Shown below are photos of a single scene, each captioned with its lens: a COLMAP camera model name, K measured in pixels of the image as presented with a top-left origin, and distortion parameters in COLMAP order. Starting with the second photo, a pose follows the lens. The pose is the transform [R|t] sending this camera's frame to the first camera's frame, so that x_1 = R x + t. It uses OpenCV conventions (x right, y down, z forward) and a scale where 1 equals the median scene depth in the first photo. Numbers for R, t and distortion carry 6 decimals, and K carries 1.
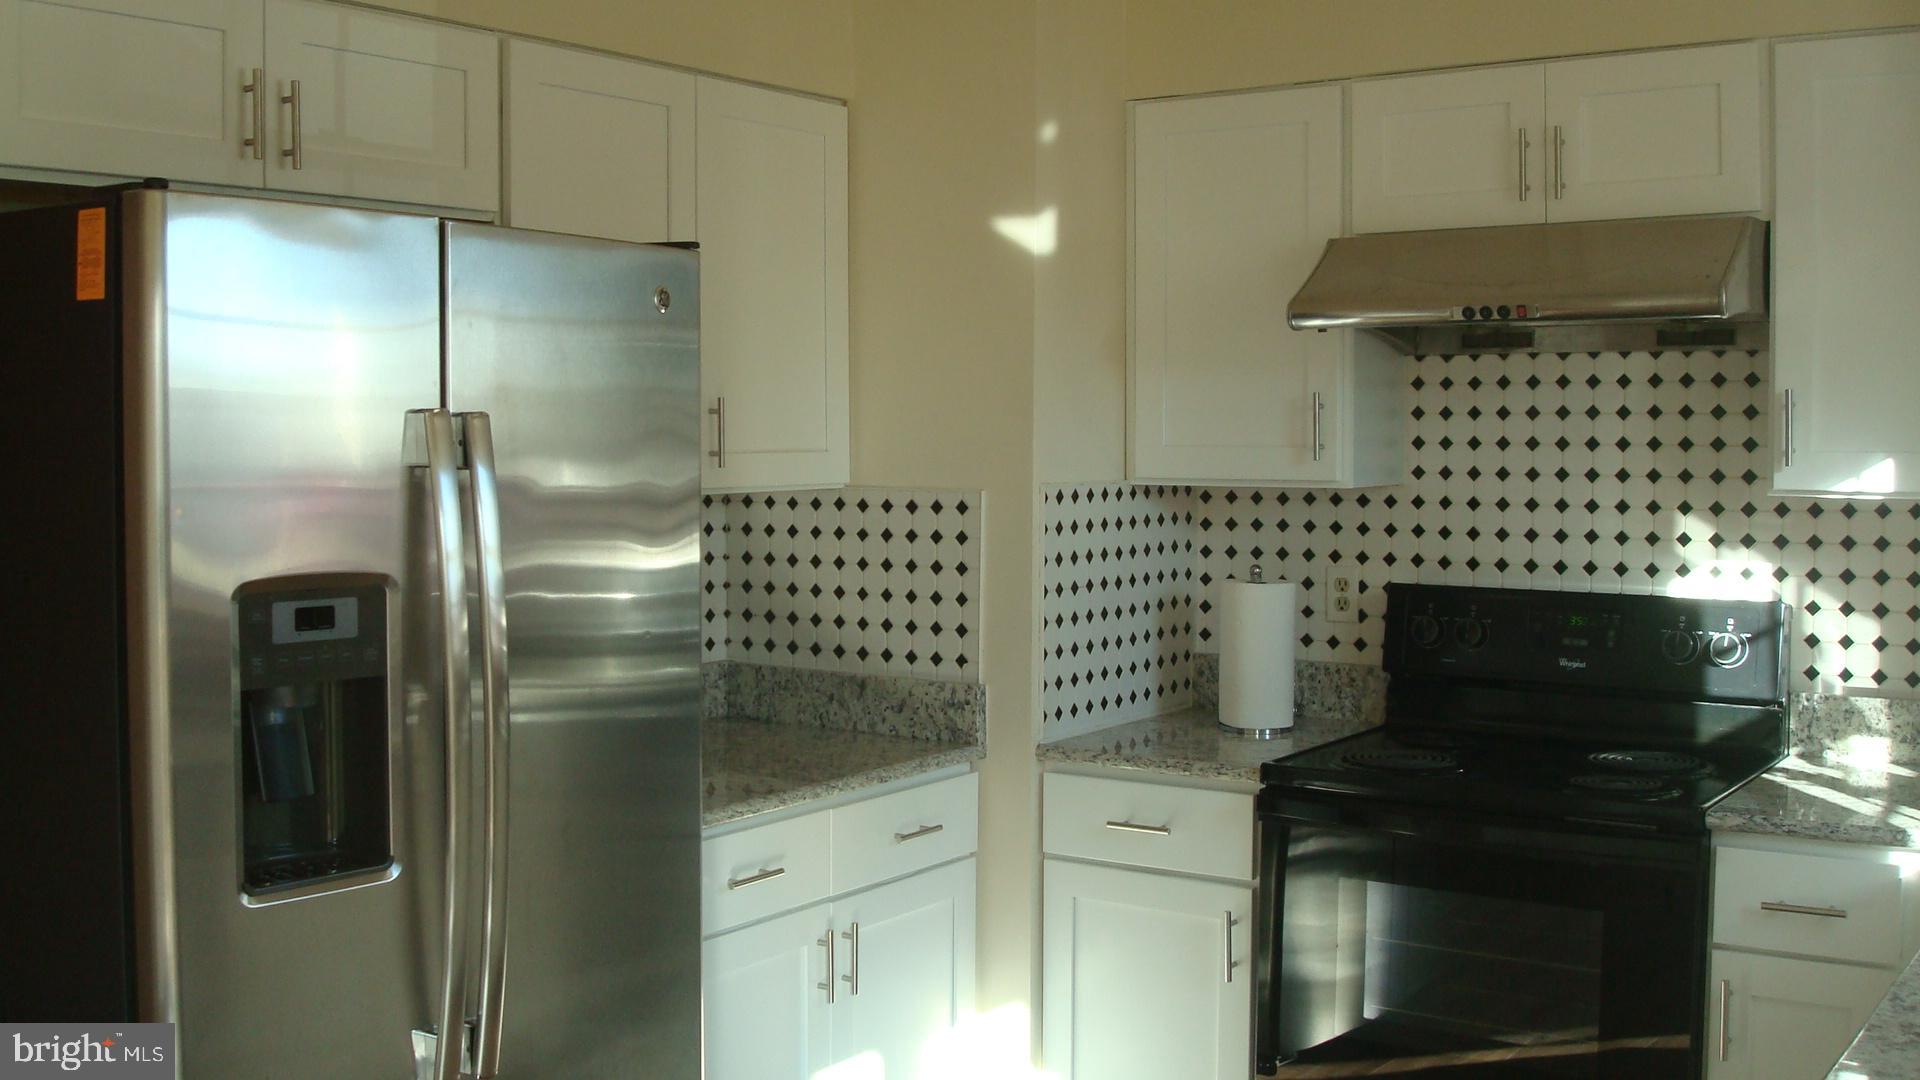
lens RADIAL K [[2009.8, 0, 970.6], [0, 2009.8, 522.6], [0, 0, 1]] dist [-0.098434, 0.000000]
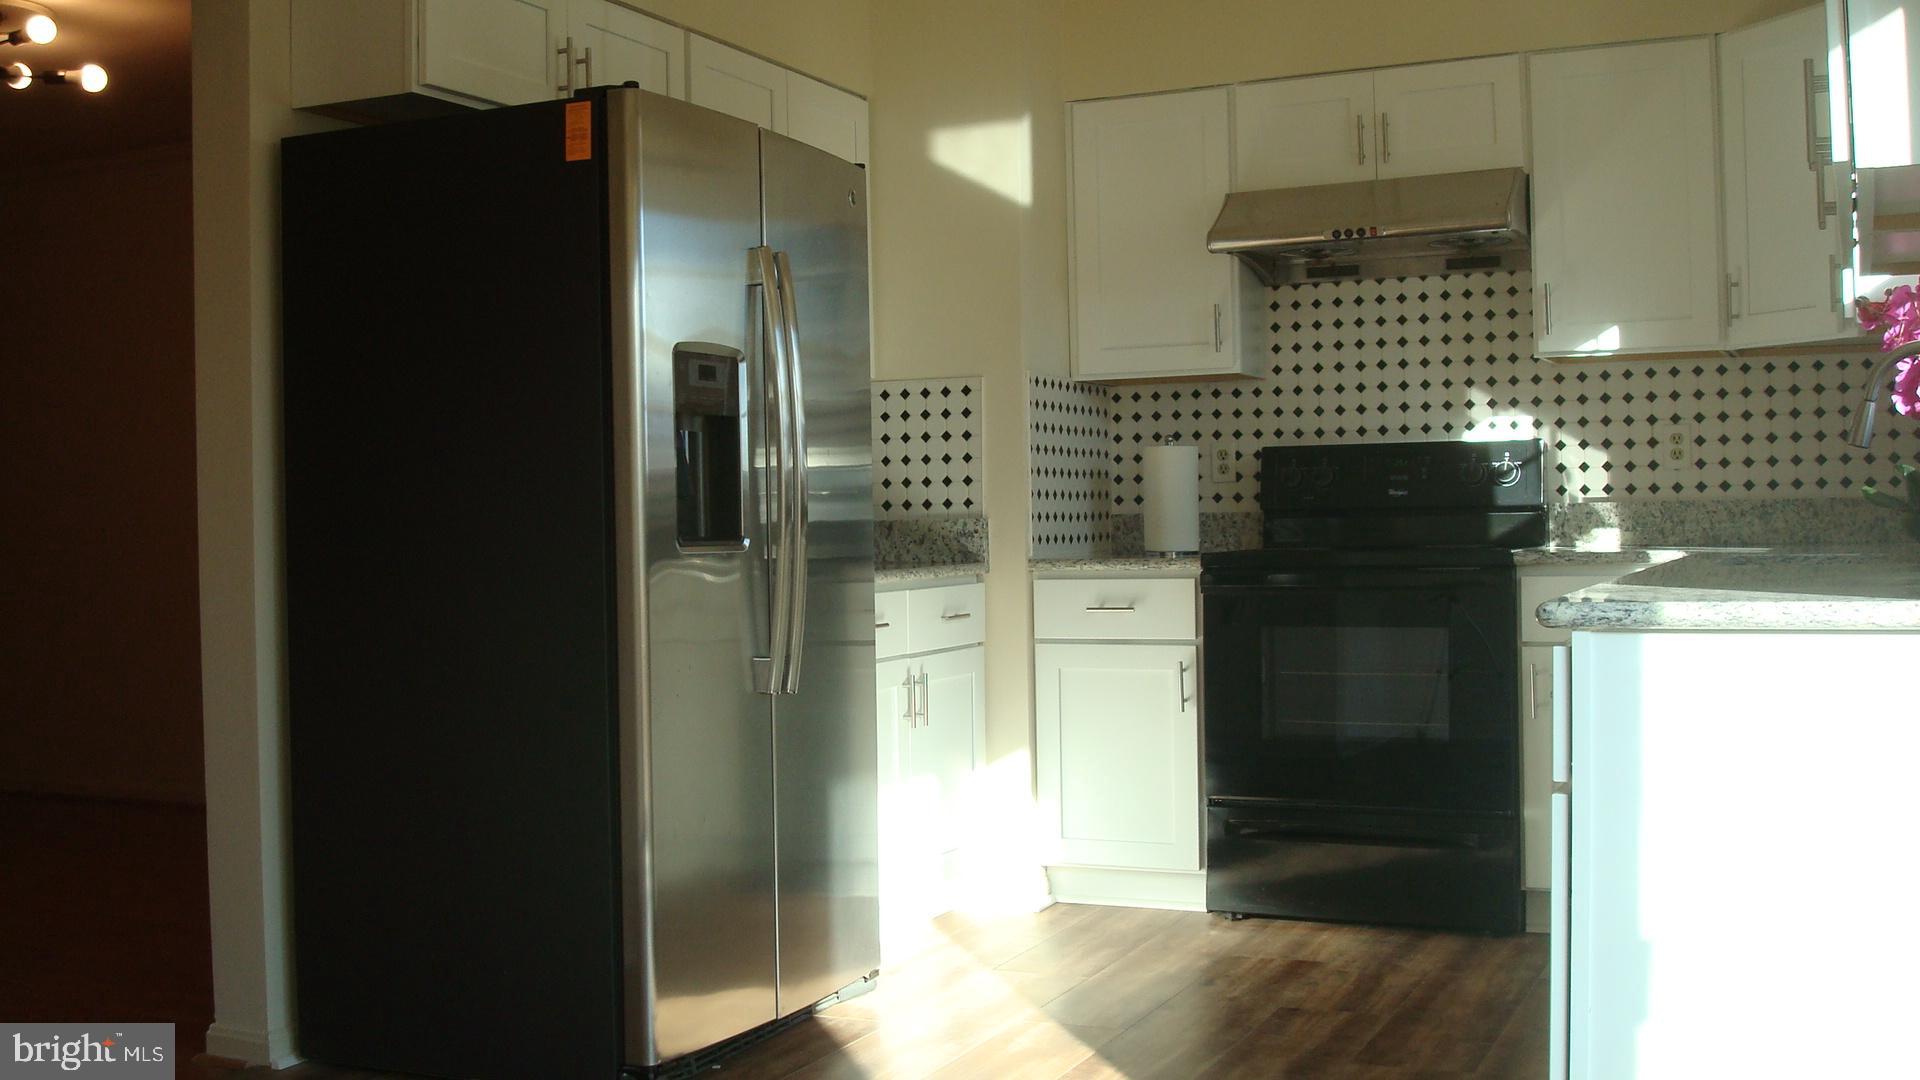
lens RADIAL K [[2009.8, 0, 945.4], [0, 2009.8, 547.7], [0, 0, 1]] dist [-0.098434, 0.000000]
pose [[0.985750, -0.021888, 0.166788, -0.257837], [0.028614, 0.998867, -0.038033, 0.156610], [-0.165766, 0.042264, 0.985259, -0.354735]]
